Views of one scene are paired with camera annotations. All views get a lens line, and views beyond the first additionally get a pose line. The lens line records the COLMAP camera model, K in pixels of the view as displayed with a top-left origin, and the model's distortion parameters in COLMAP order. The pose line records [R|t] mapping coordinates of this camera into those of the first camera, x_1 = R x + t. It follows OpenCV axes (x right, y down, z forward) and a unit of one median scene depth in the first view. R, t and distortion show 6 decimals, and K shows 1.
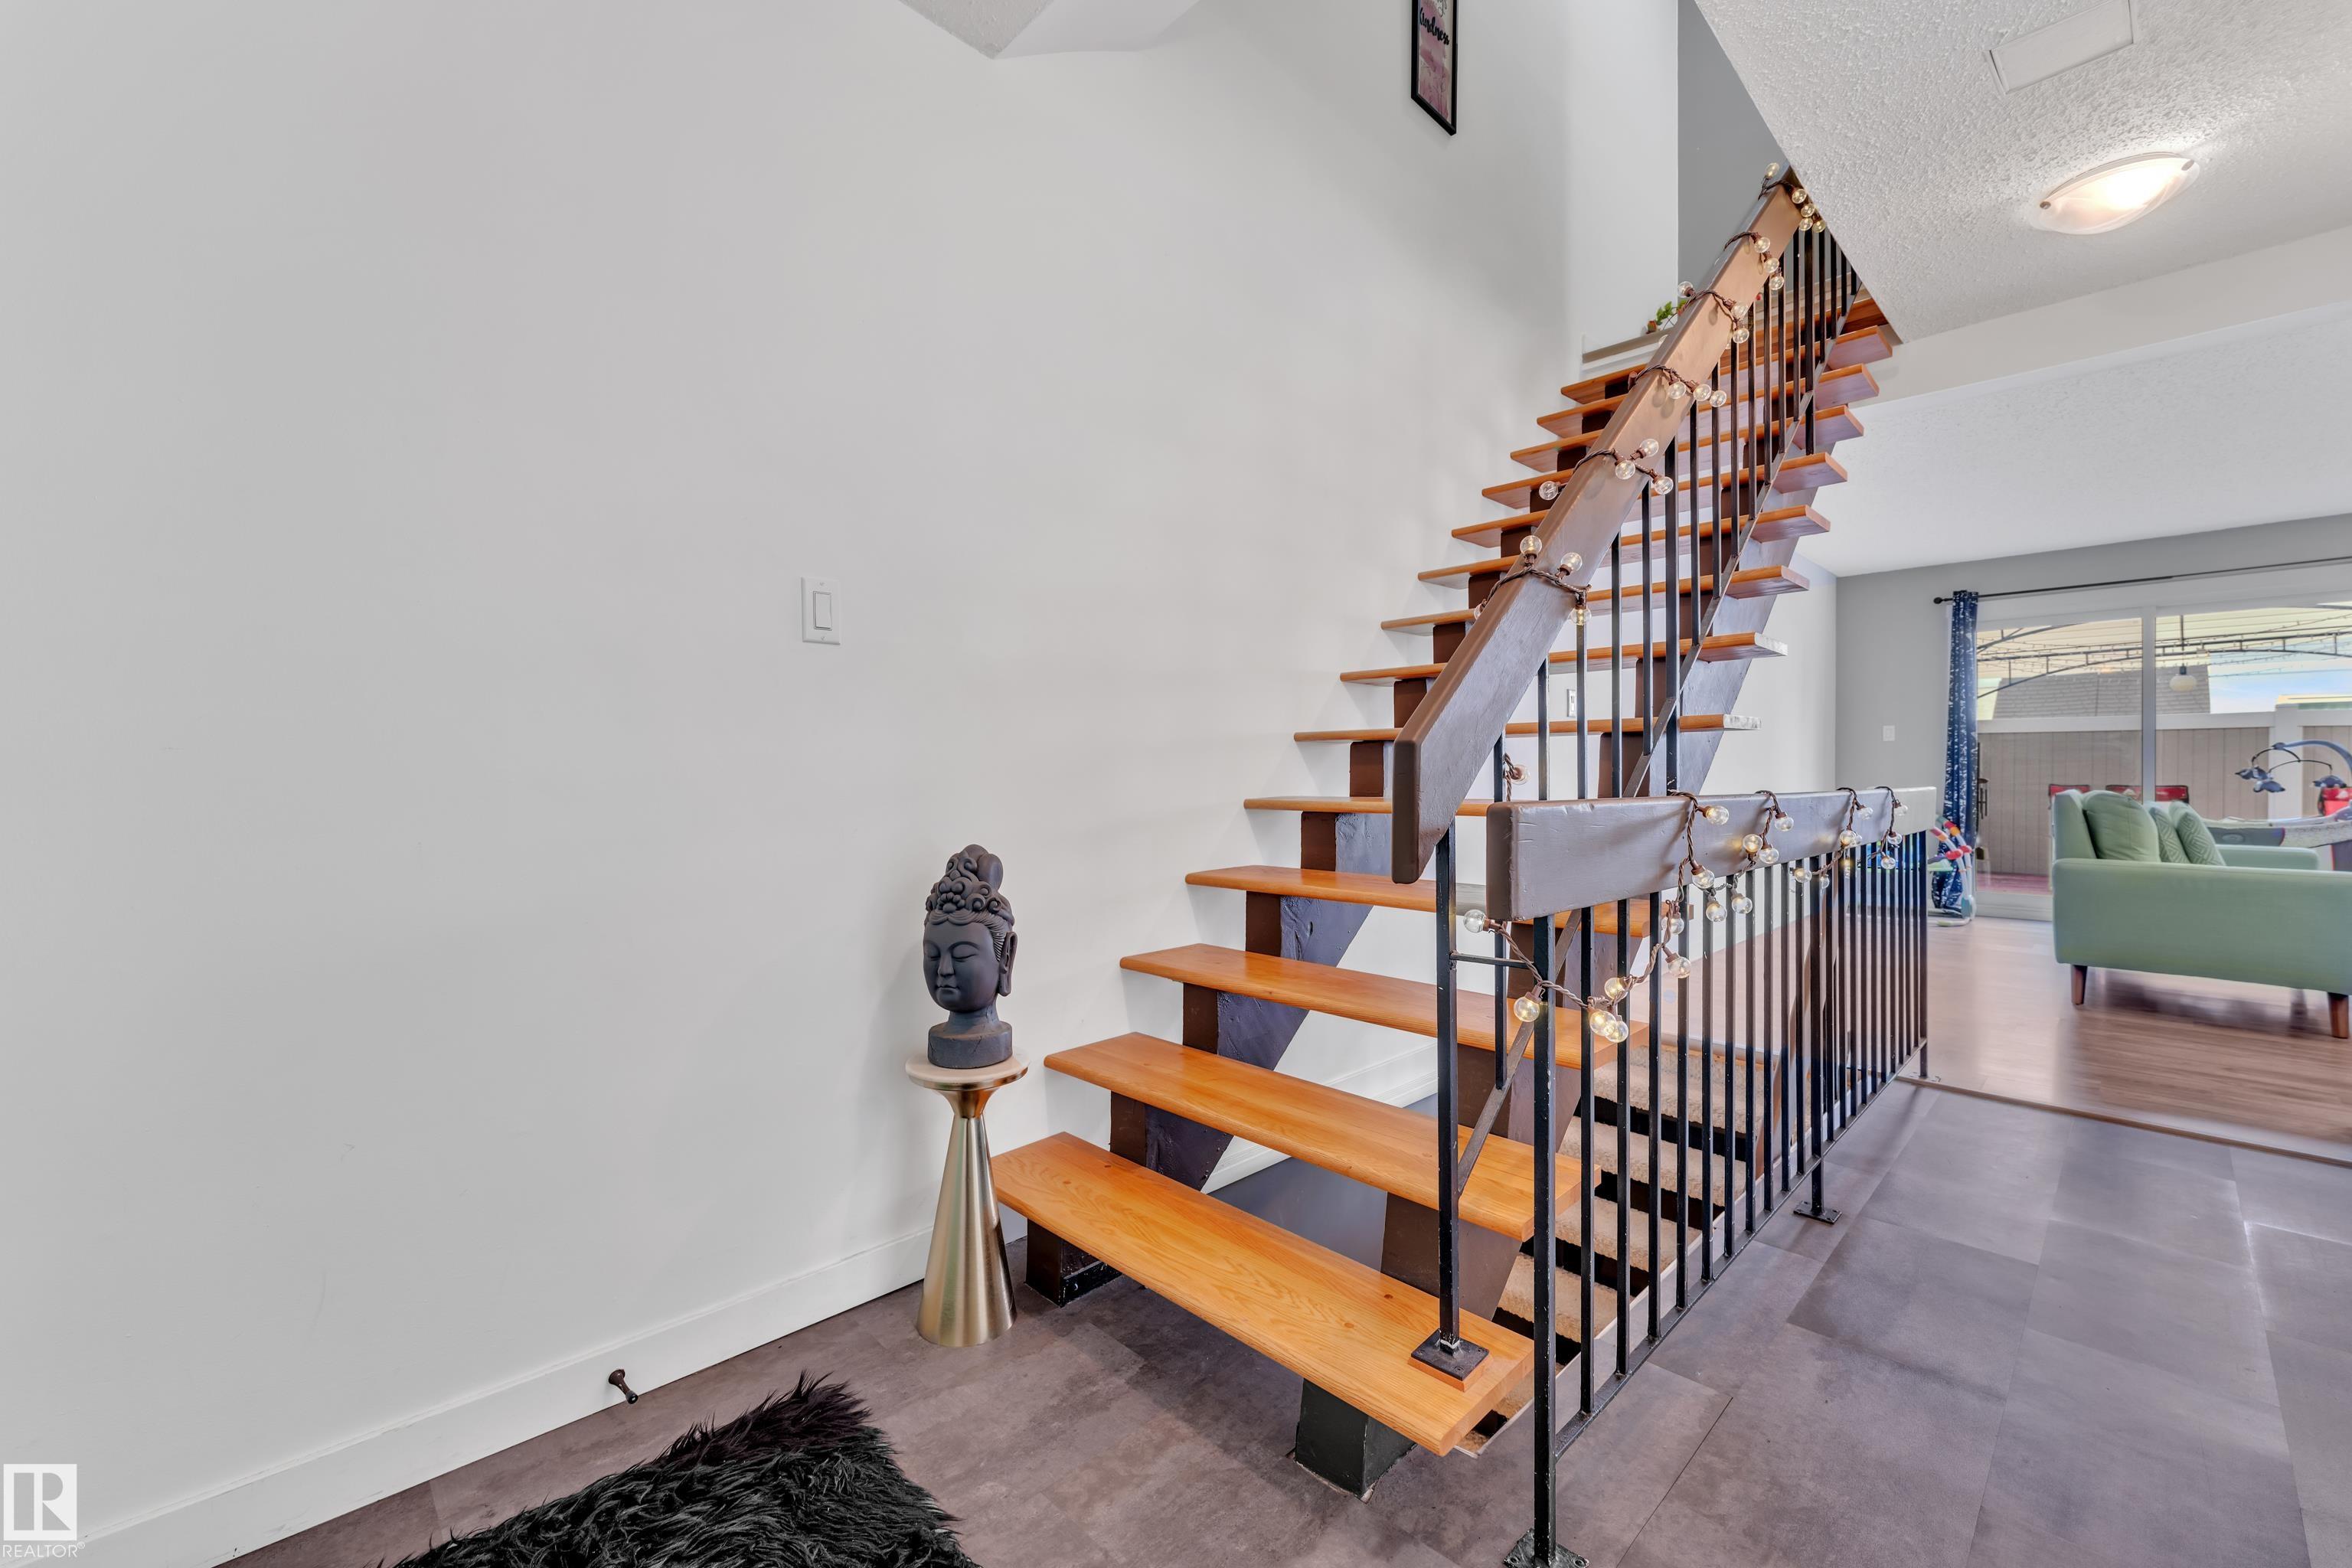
lens RADIAL K [[952.9, 0, 1163.5], [0, 952.9, 763.1], [0, 0, 1]] dist [0.001713, 0.000403]
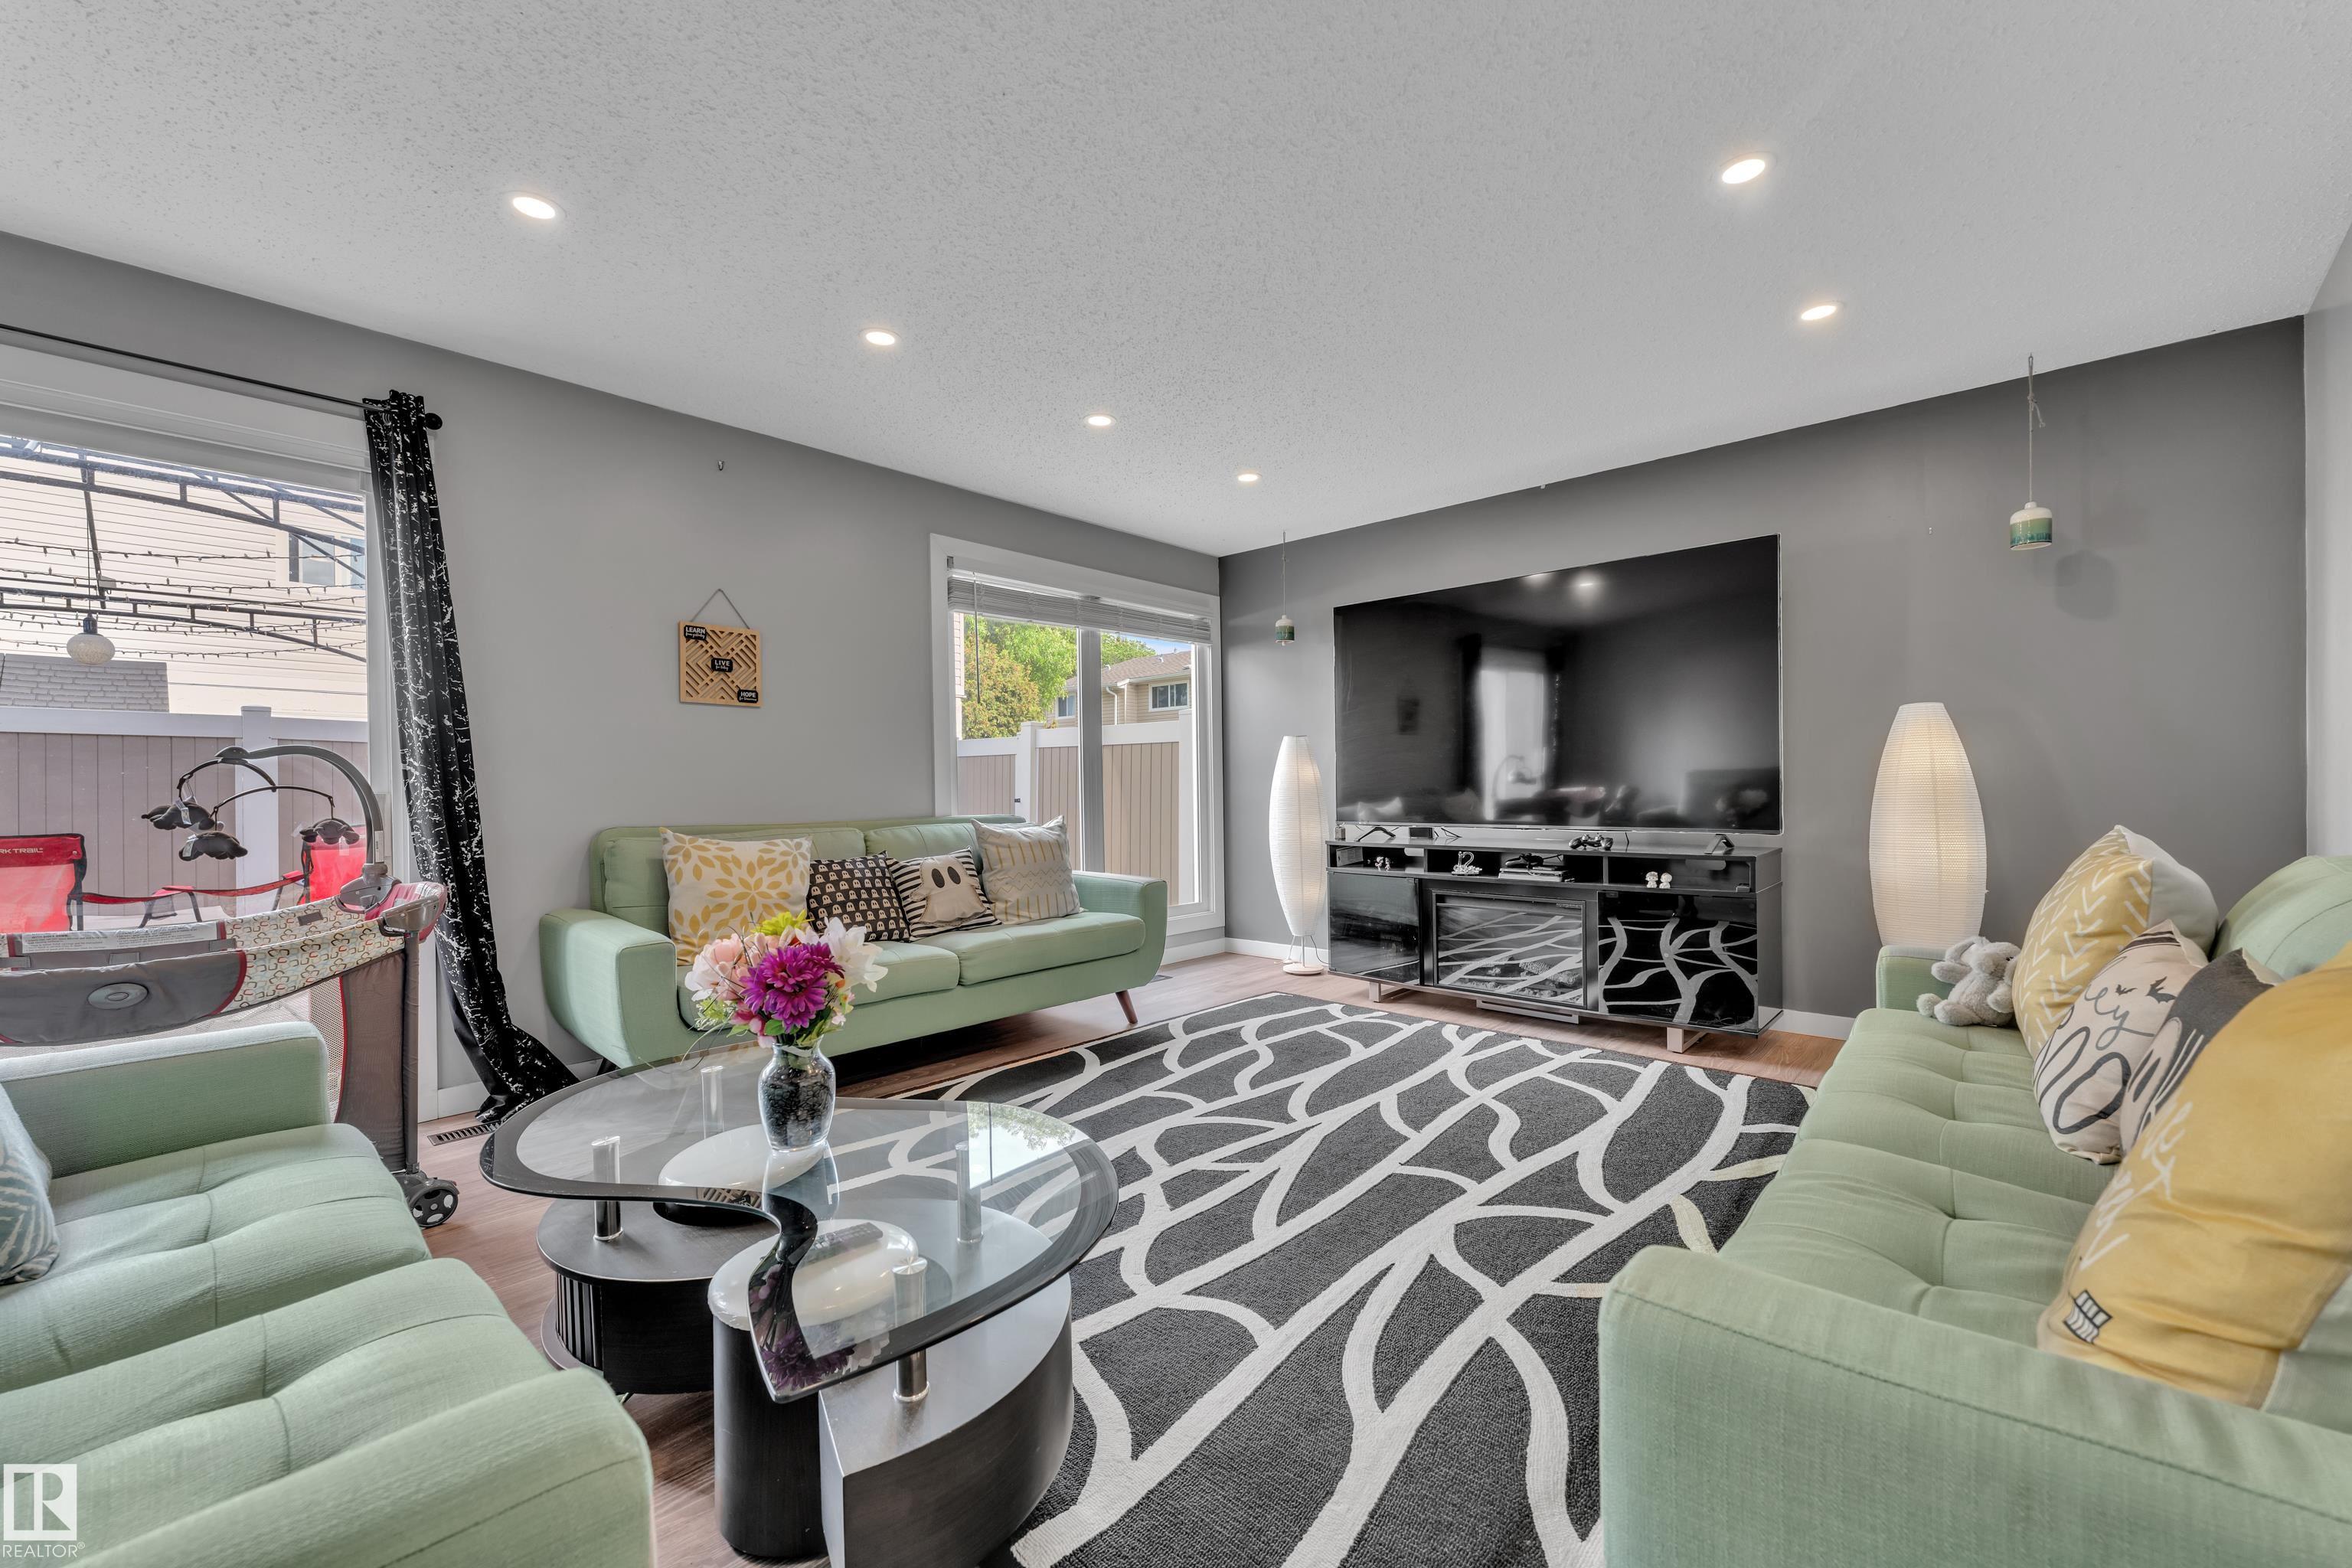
lens RADIAL K [[952.9, 0, 1187.3], [0, 952.9, 802.6], [0, 0, 1]] dist [0.001713, 0.000403]
pose [[-0.066084, -0.015295, 0.997697, 0.673099], [-0.006008, 0.999870, 0.014930, -0.004856], [-0.997796, -0.005007, -0.066168, 0.569098]]
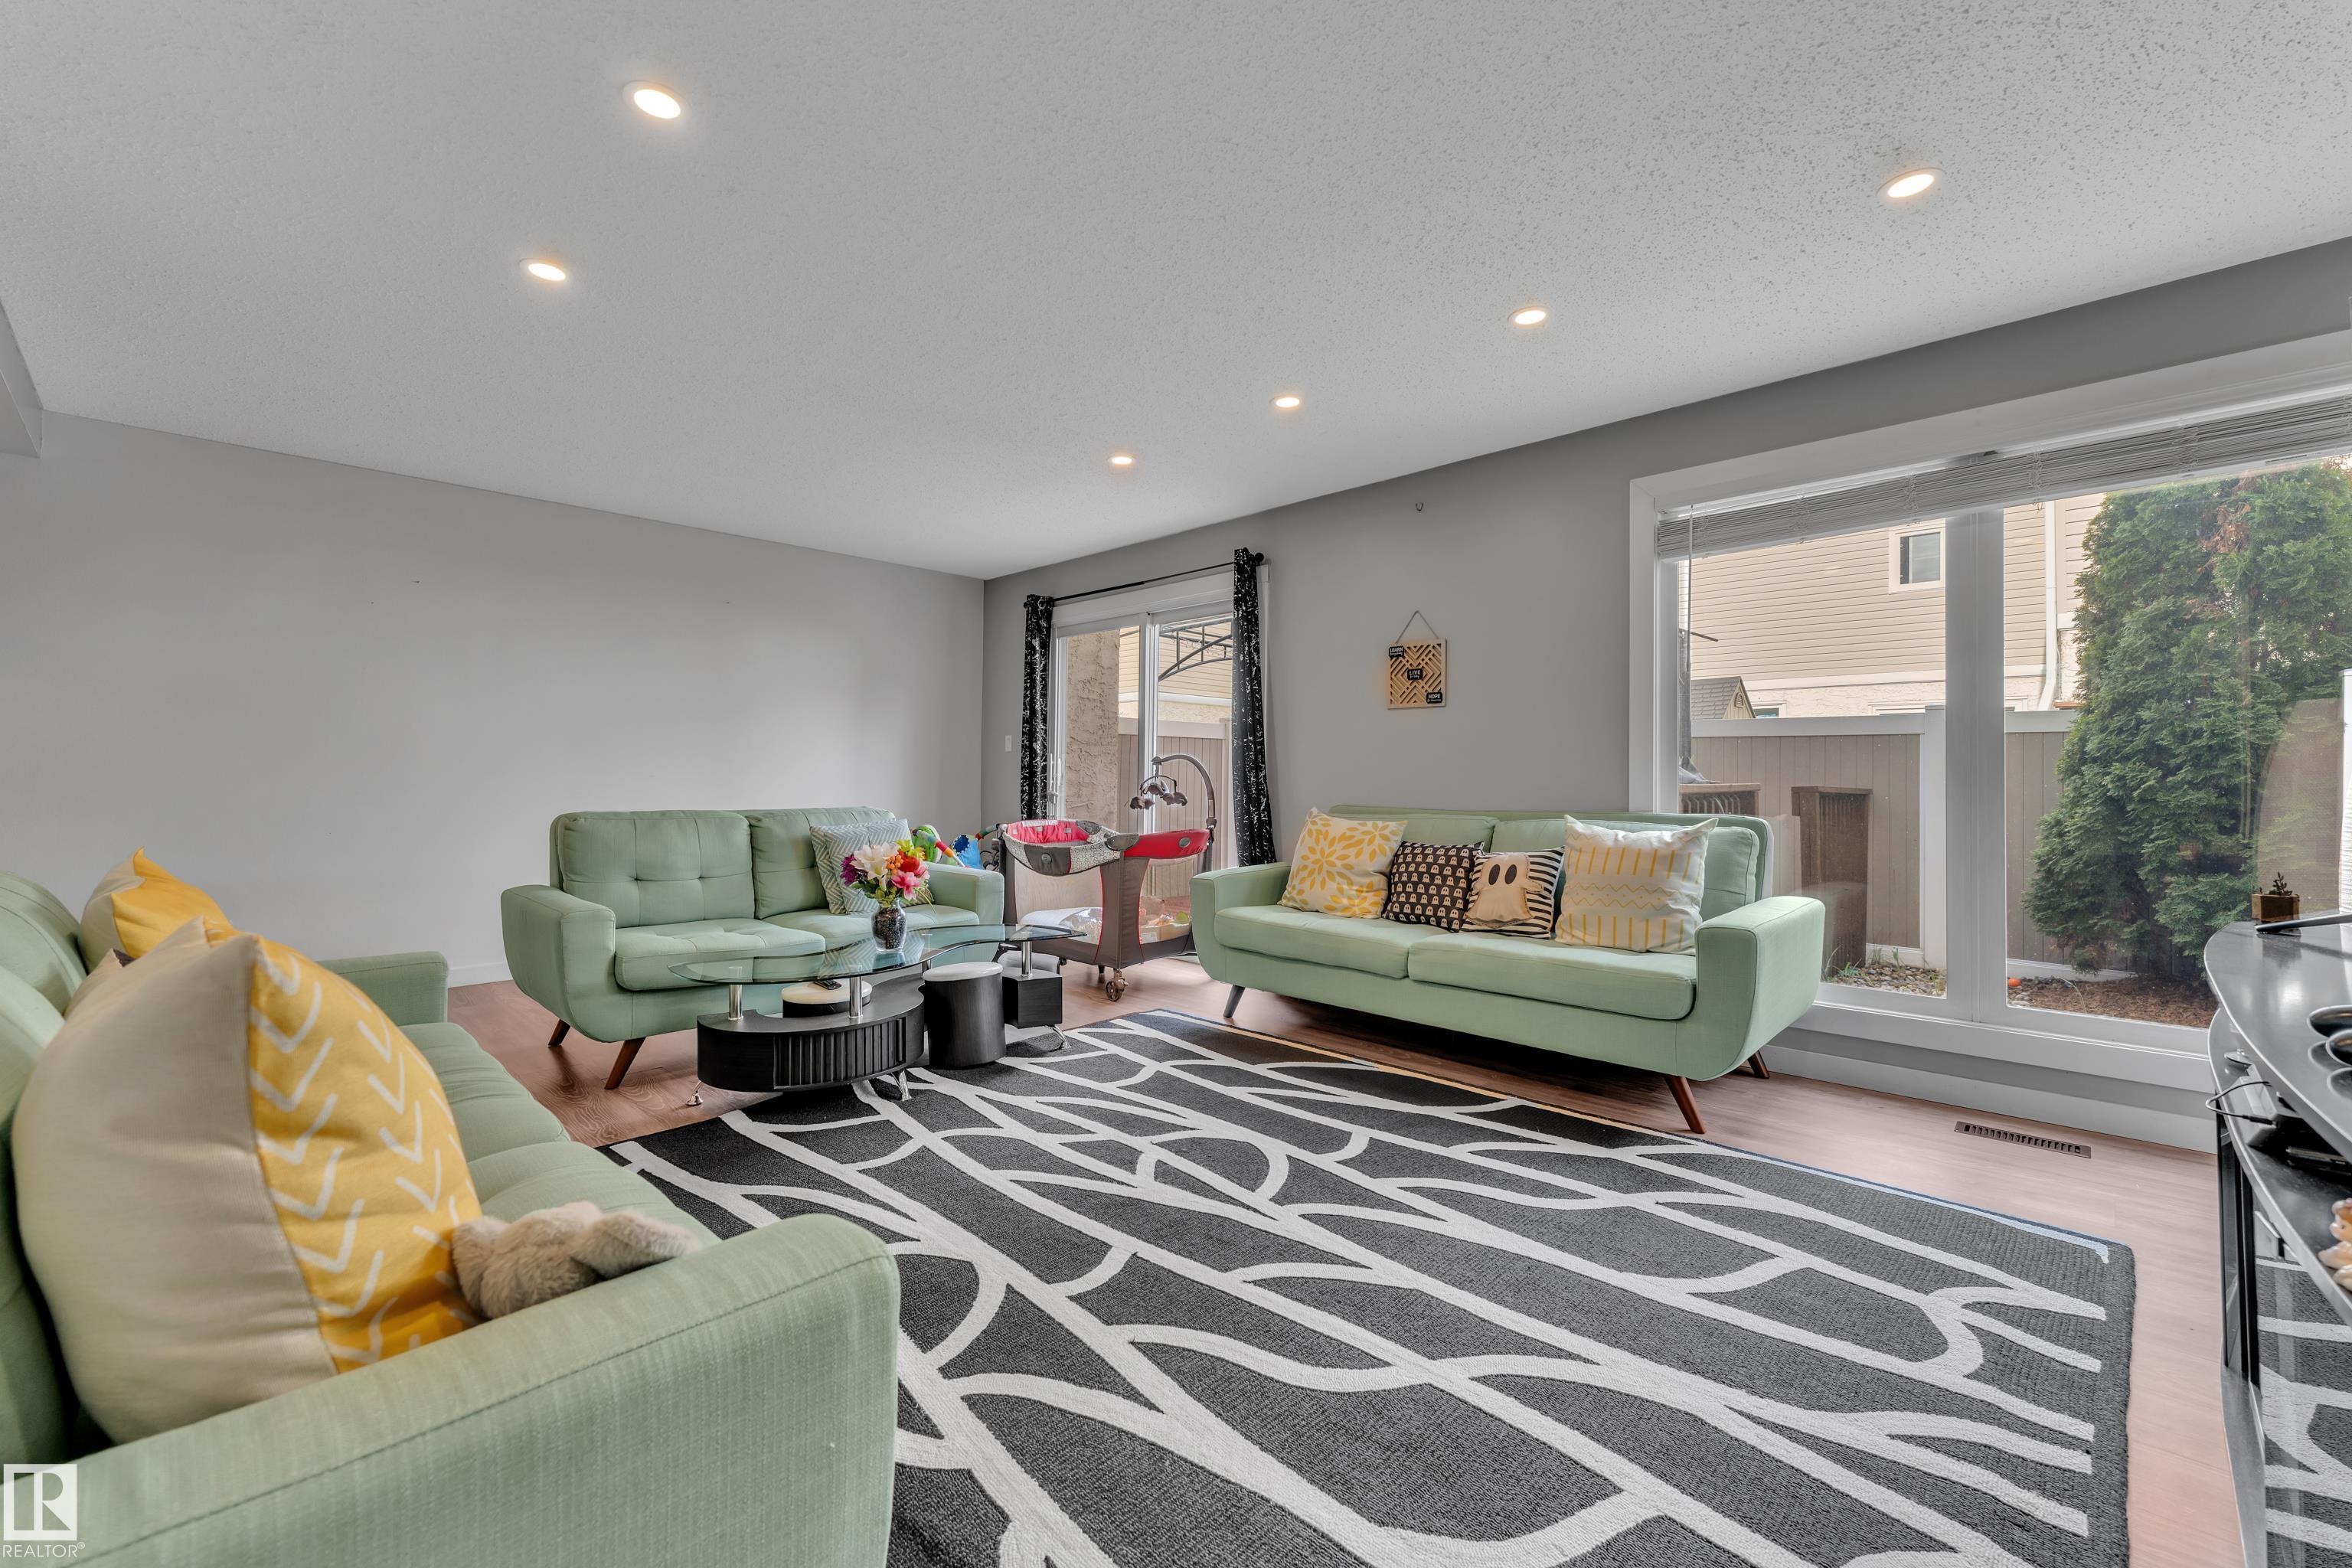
lens RADIAL K [[952.9, 0, 1159.0], [0, 952.9, 766.7], [0, 0, 1]] dist [0.001713, 0.000403]
pose [[0.999944, -0.000458, 0.010567, 1.135729], [0.000453, 1.000000, 0.000466, -0.012481], [-0.010567, -0.000461, 0.999944, 0.058042]]
